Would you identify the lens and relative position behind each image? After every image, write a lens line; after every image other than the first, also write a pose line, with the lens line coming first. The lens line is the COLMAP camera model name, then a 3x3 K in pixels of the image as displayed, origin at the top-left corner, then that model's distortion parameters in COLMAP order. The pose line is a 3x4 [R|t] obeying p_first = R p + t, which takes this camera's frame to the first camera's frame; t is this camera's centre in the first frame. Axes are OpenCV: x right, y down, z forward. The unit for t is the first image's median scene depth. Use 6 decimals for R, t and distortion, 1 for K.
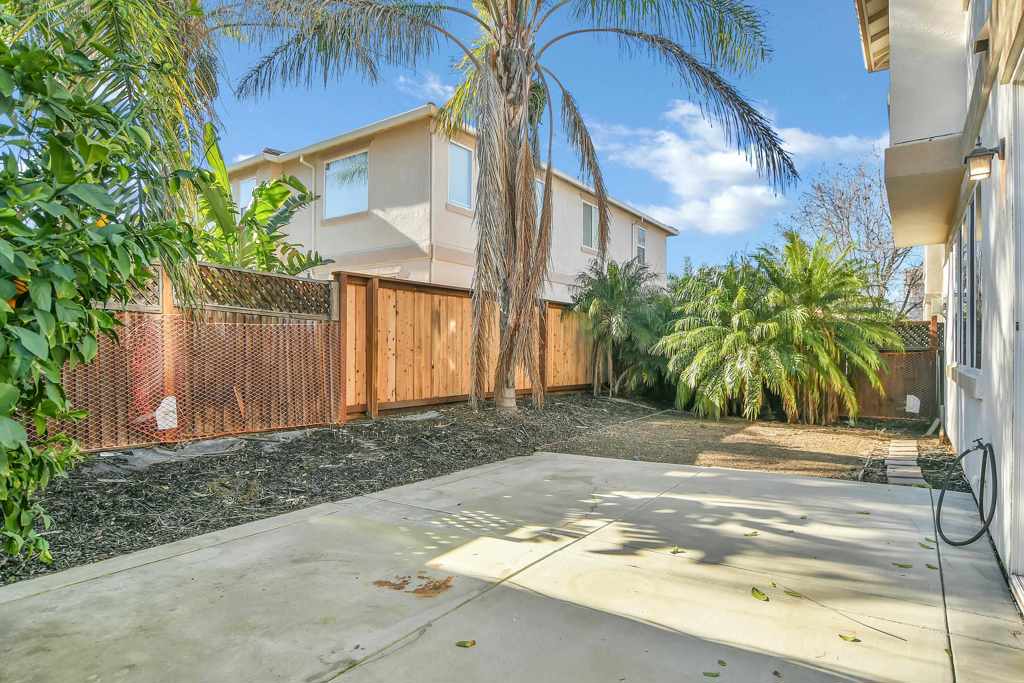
lens RADIAL K [[571.7, 0, 511.1], [0, 571.7, 353.2], [0, 0, 1]] dist [-0.014419, -0.000629]
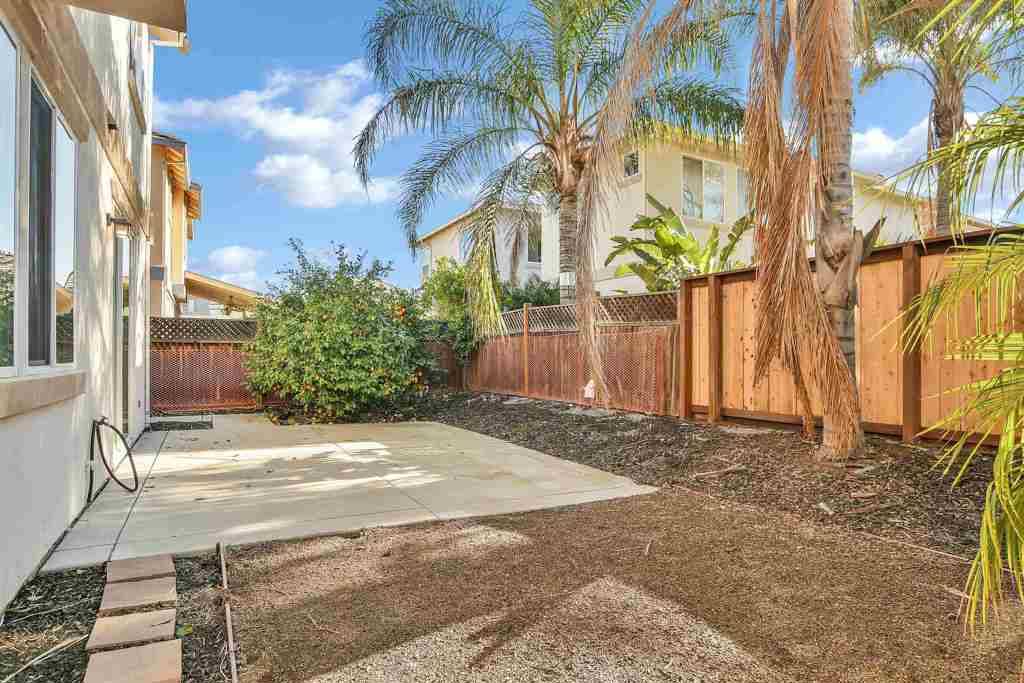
lens RADIAL K [[571.7, 0, 511.1], [0, 571.7, 353.2], [0, 0, 1]] dist [-0.014419, -0.000629]
pose [[-0.446530, -0.003543, -0.894762, 0.782427], [-0.003354, 0.999992, -0.002286, 0.001834], [0.894763, 0.001981, -0.446538, 1.150474]]
